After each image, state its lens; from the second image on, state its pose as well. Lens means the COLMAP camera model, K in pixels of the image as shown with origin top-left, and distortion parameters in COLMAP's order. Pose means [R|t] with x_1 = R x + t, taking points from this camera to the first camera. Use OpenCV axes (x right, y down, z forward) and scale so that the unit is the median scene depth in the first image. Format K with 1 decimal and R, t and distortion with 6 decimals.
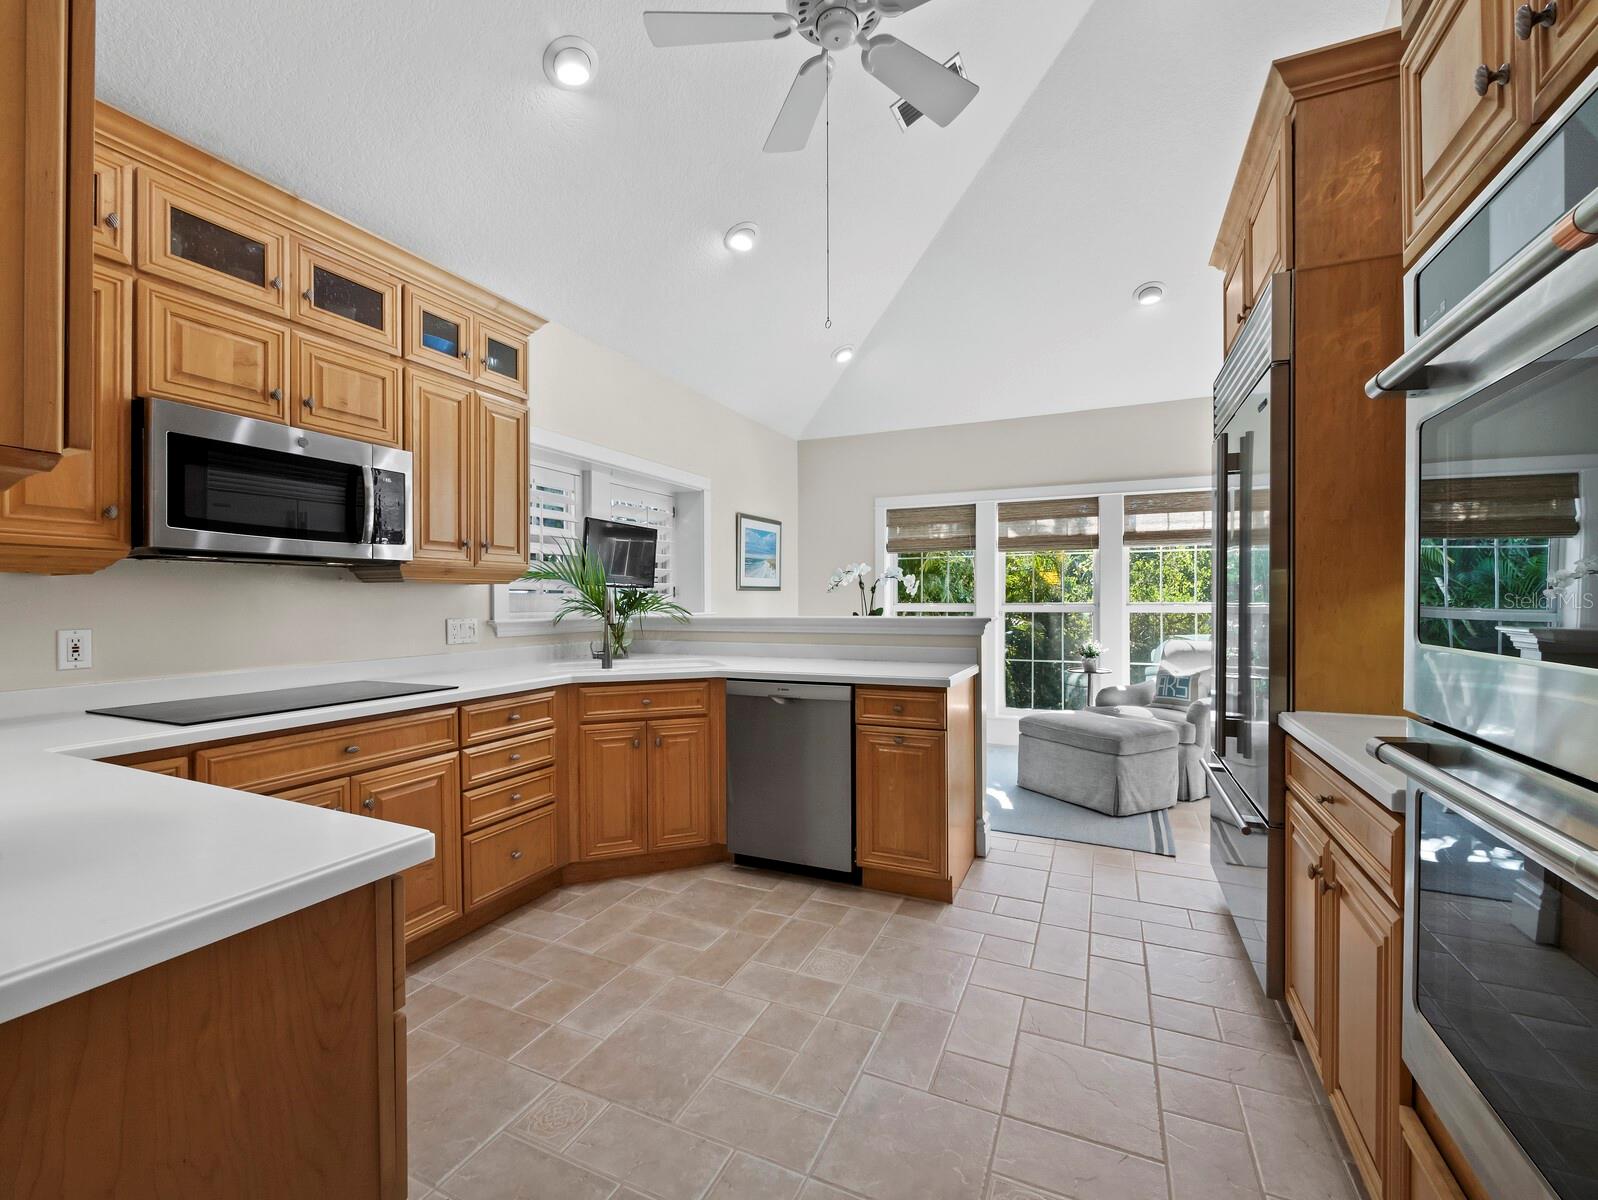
lens RADIAL K [[663.2, 0, 807.5], [0, 663.2, 600.2], [0, 0, 1]] dist [-0.000786, 0.000142]
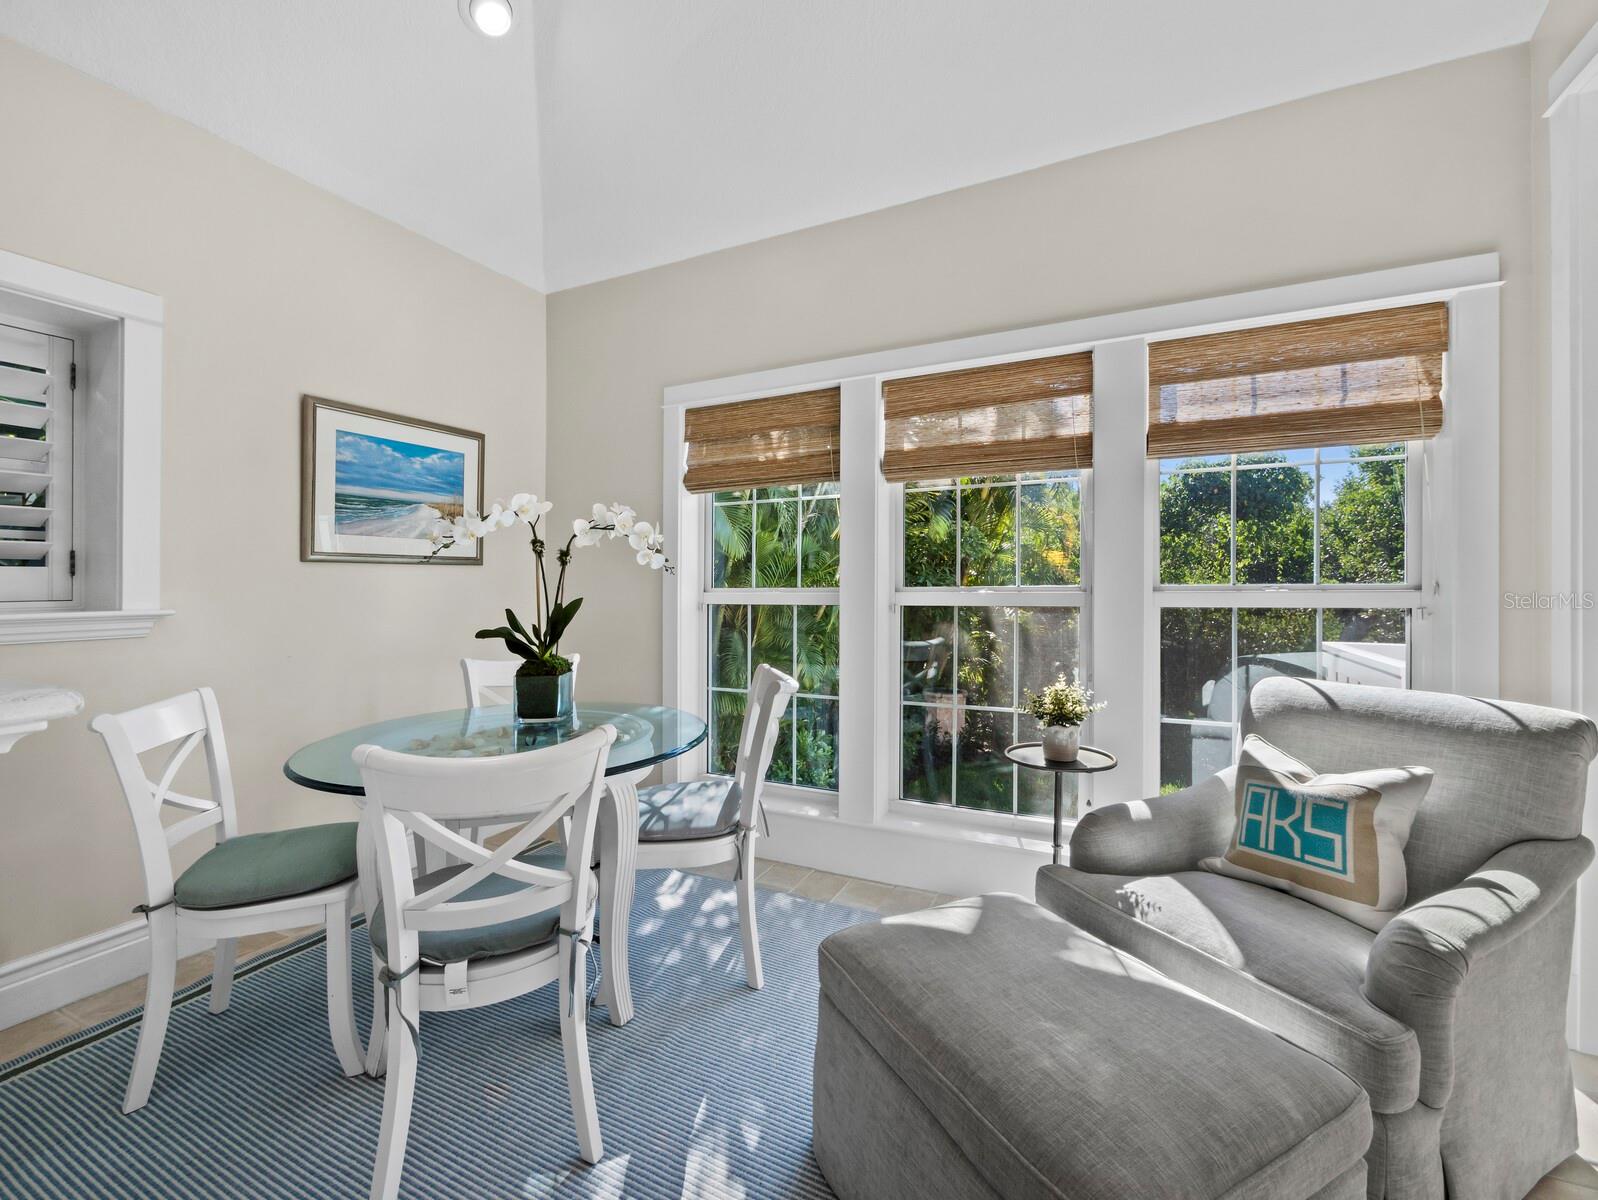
lens RADIAL K [[642.1, 0, 799.6], [0, 642.1, 598.2], [0, 0, 1]] dist [-0.003265, 0.000107]
pose [[0.998722, -0.000737, -0.050541, 0.266705], [0.001672, 0.999828, 0.018455, 0.003557], [0.050519, -0.018515, 0.998551, 0.560920]]
